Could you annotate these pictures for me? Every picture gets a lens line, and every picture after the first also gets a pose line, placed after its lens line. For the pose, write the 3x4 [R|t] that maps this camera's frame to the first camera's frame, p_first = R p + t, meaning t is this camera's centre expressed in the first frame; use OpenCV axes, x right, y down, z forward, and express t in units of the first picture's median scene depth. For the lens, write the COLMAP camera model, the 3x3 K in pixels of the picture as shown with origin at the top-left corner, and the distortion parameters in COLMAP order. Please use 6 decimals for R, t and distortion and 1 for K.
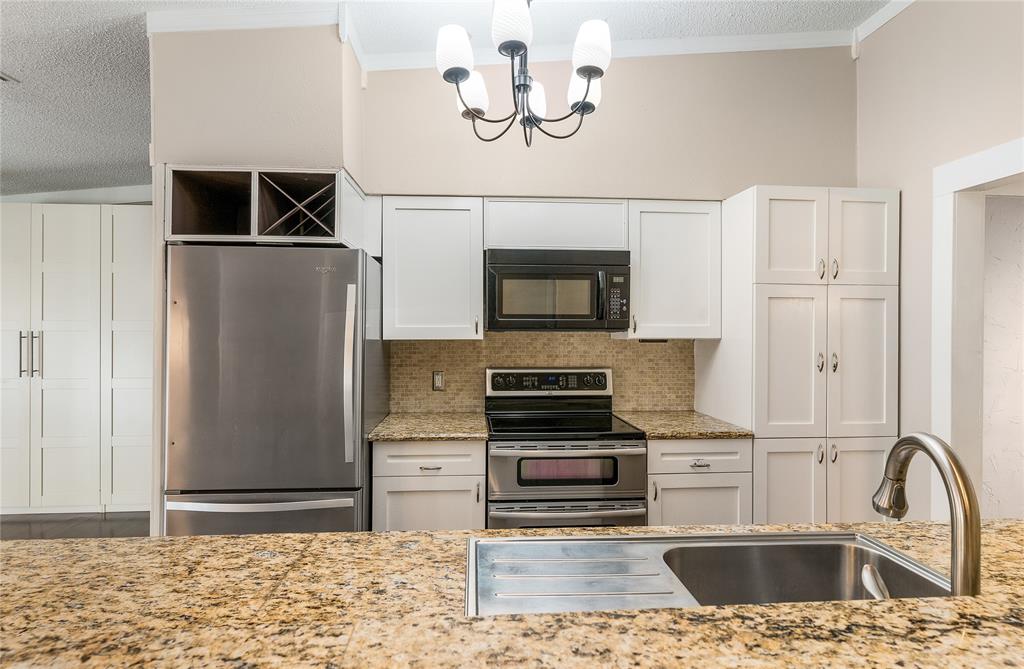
lens RADIAL K [[500.8, 0, 505.3], [0, 500.8, 327.9], [0, 0, 1]] dist [0.002588, -0.000371]
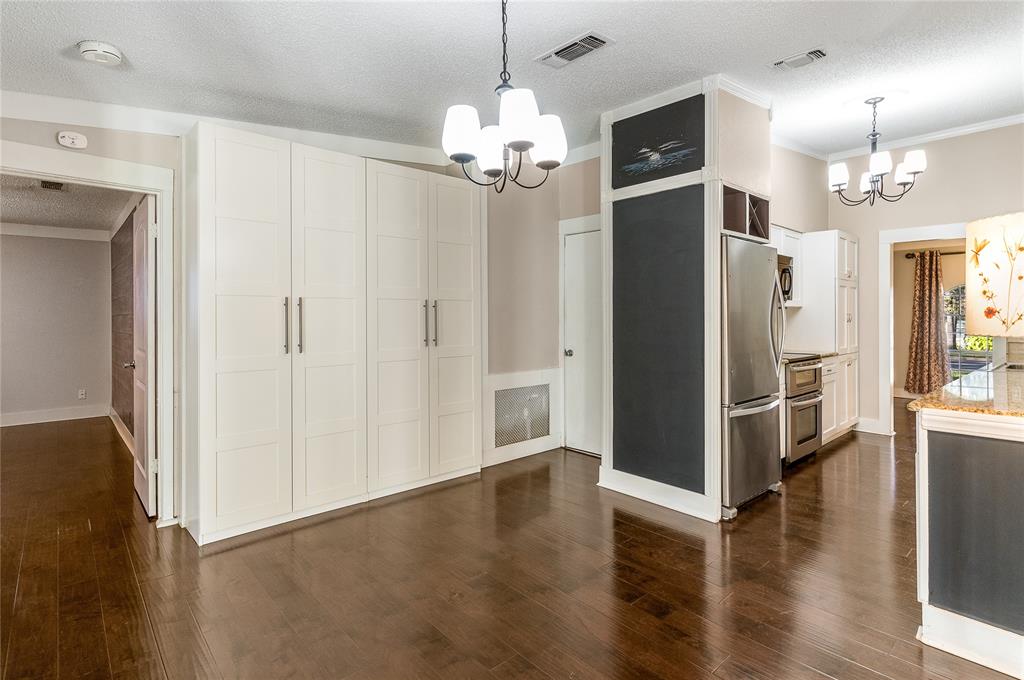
lens RADIAL K [[509.3, 0, 510.4], [0, 509.3, 310.0], [0, 0, 1]] dist [0.000926, 0.000368]
pose [[0.787562, 0.002105, 0.616232, -1.724977], [0.001940, 0.999981, -0.005895, 0.045834], [-0.616233, 0.005838, 0.787543, 0.184248]]
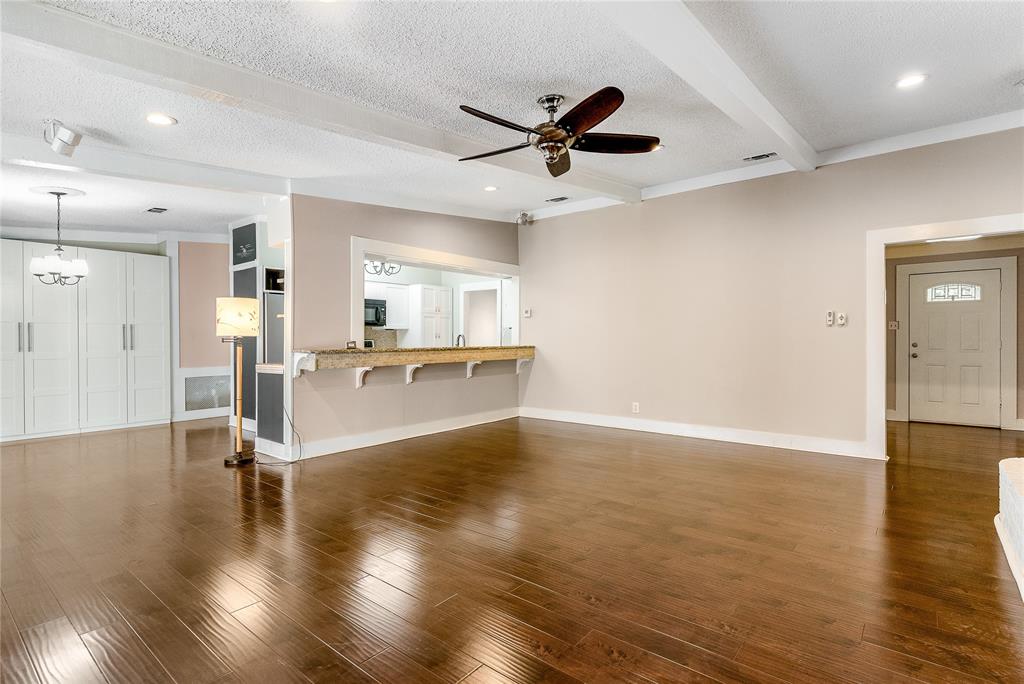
lens RADIAL K [[502.1, 0, 508.2], [0, 502.1, 338.8], [0, 0, 1]] dist [0.001789, 0.000531]
pose [[0.685720, -0.003028, 0.727859, -1.541303], [0.003708, 0.999993, 0.000666, 0.088690], [-0.727856, 0.002242, 0.685726, -1.736498]]
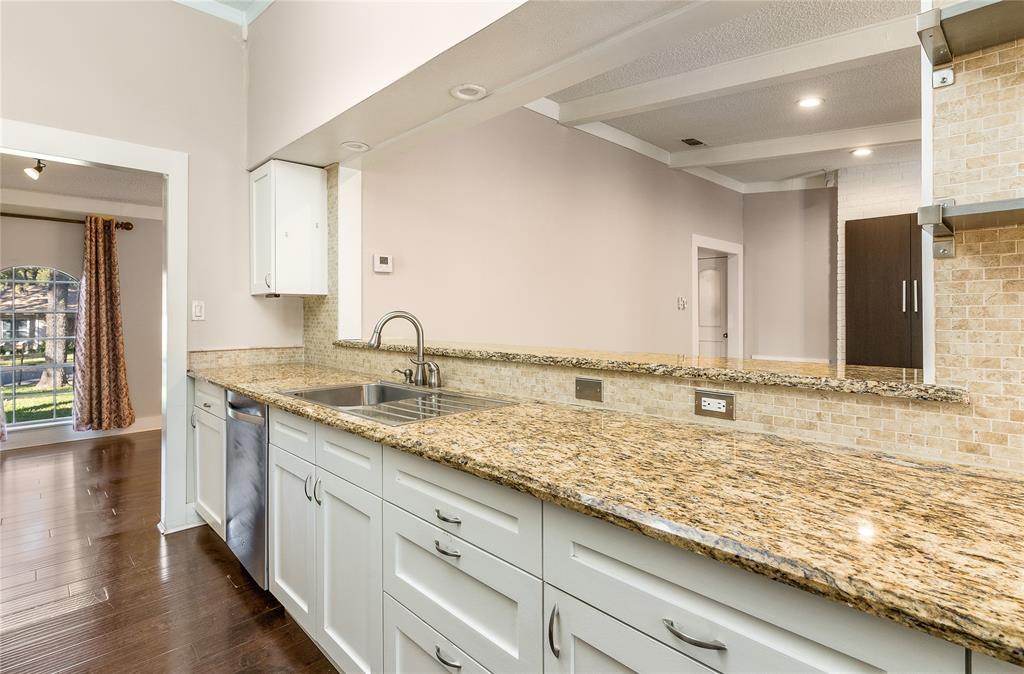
lens RADIAL K [[510.7, 0, 511.8], [0, 510.7, 317.4], [0, 0, 1]] dist [-0.001502, -0.000387]
pose [[-0.645126, -0.003310, 0.764069, -0.543404], [0.001206, 0.999985, 0.005349, 0.069423], [-0.764075, 0.004372, -0.645112, 0.716604]]
